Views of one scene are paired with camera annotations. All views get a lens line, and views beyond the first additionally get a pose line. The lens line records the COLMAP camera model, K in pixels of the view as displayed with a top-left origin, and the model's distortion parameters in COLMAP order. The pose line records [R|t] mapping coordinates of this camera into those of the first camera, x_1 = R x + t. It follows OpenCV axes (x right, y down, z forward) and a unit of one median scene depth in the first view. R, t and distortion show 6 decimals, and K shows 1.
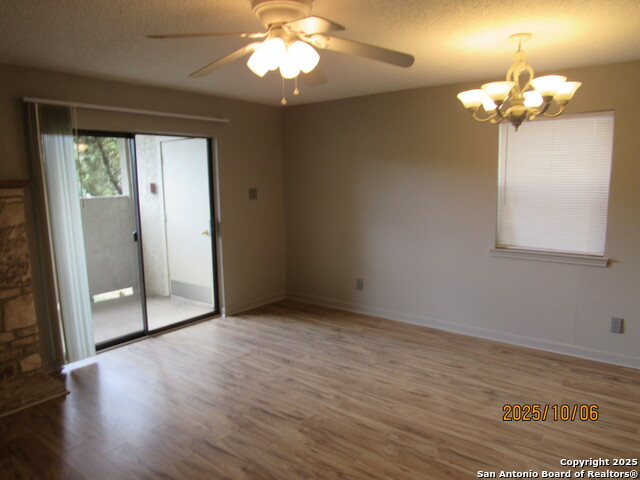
lens RADIAL K [[460.8, 0, 320.3], [0, 460.8, 241.9], [0, 0, 1]] dist [-0.023632, 0.008741]
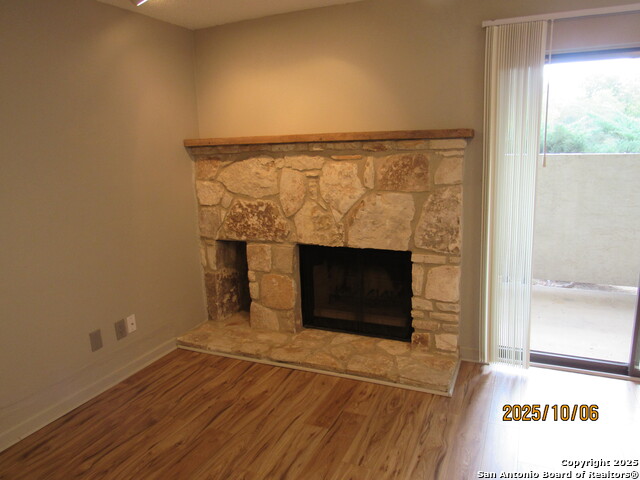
lens RADIAL K [[460.8, 0, 320.8], [0, 460.8, 235.9], [0, 0, 1]] dist [-0.023632, 0.008741]
pose [[0.242363, 0.209637, -0.947266, 0.102844], [-0.107825, 0.976147, 0.188441, -0.075479], [0.964175, 0.056468, 0.259186, 0.545914]]
